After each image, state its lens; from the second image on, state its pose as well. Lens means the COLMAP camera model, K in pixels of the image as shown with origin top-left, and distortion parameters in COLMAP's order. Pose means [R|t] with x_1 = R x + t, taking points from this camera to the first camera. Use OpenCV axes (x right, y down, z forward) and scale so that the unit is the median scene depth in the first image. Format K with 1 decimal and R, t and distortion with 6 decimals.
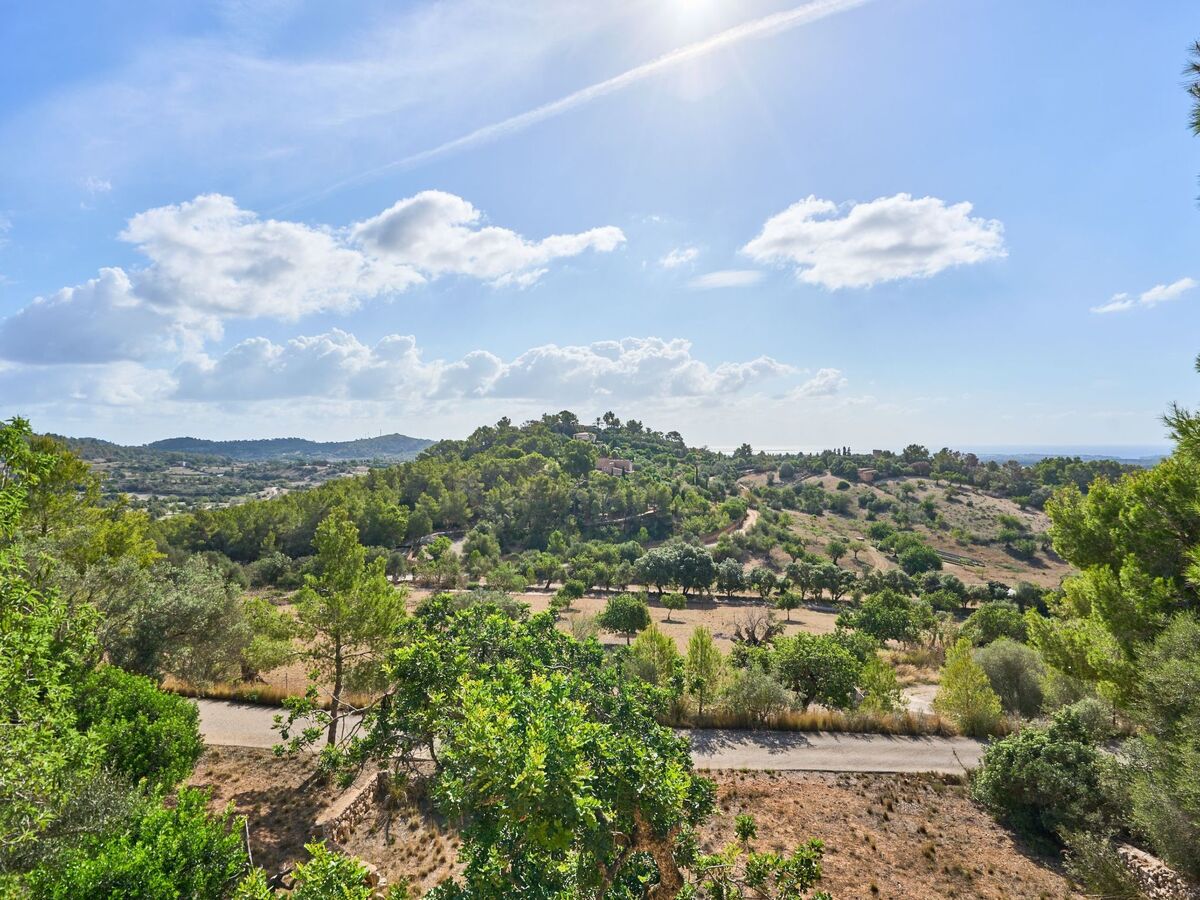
lens RADIAL K [[615.2, 0, 611.6], [0, 615.2, 438.7], [0, 0, 1]] dist [0.001981, -0.000564]
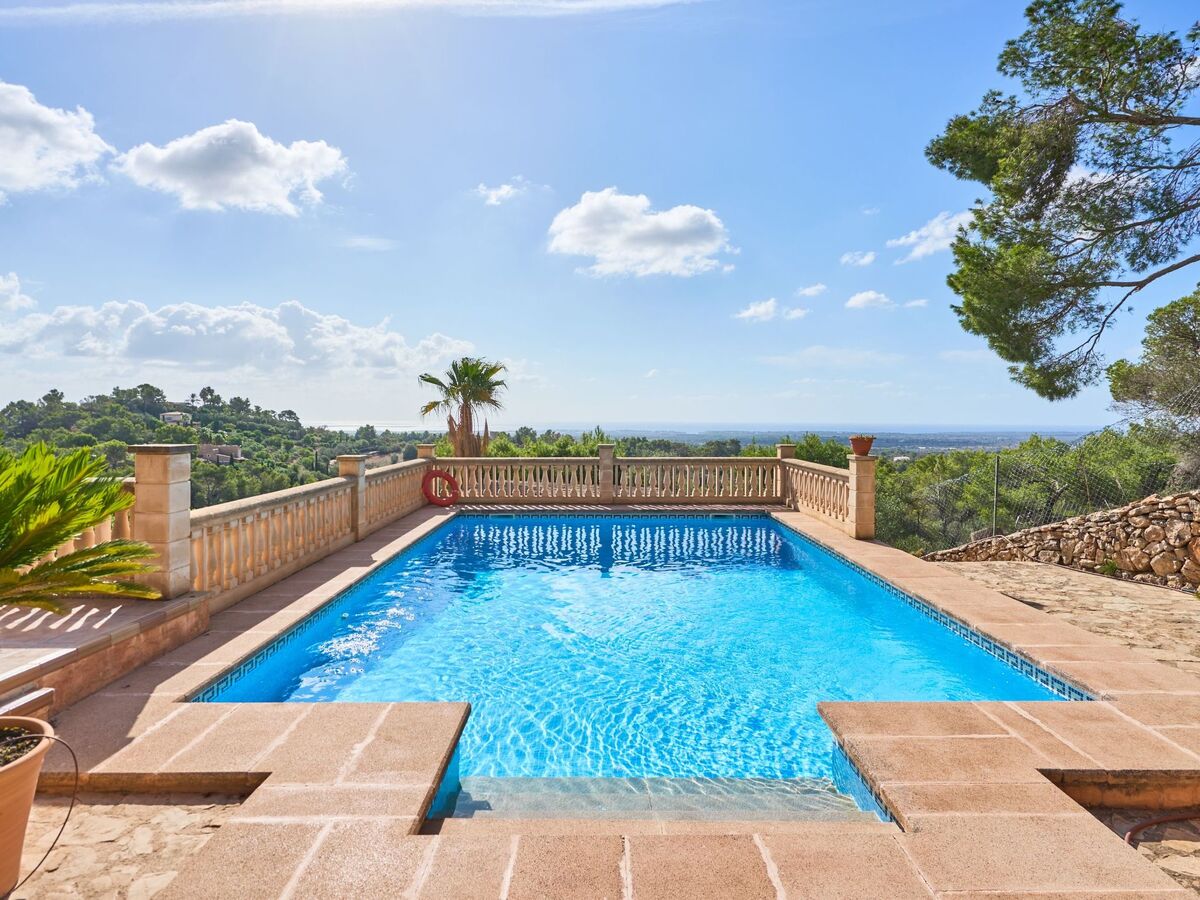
lens RADIAL K [[667.5, 0, 586.2], [0, 667.5, 433.7], [0, 0, 1]] dist [0.014979, -0.002491]
pose [[0.864458, -0.003310, 0.502694, -0.020952], [-0.014824, 0.999376, 0.032072, -0.019604], [-0.502487, -0.035176, 0.863869, -0.106184]]
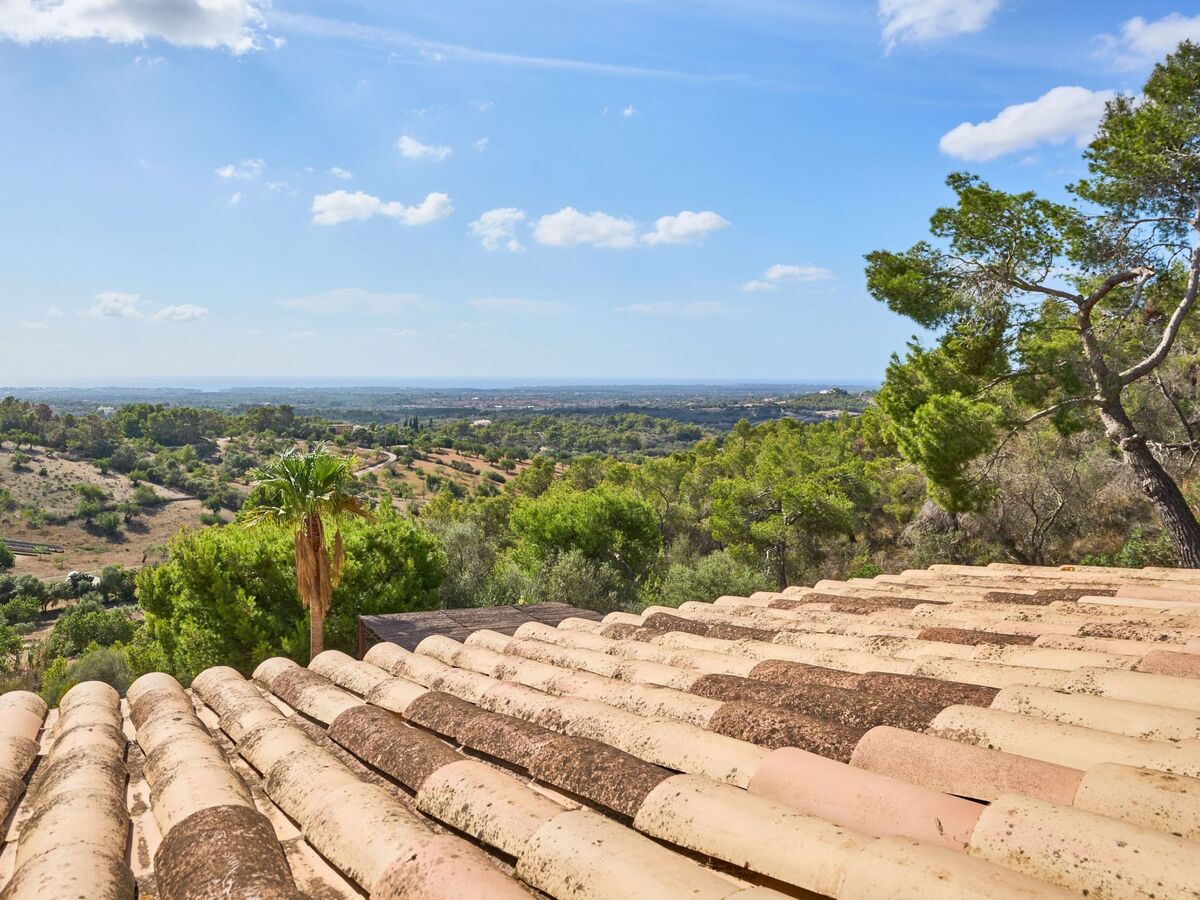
lens RADIAL K [[903.9, 0, 492.3], [0, 903.9, 388.5], [0, 0, 1]] dist [-0.033245, 0.019364]
pose [[0.538063, -0.014036, 0.842788, -0.062627], [-0.017809, 0.999449, 0.028015, -0.038705], [-0.842717, -0.030083, 0.537516, -0.079857]]
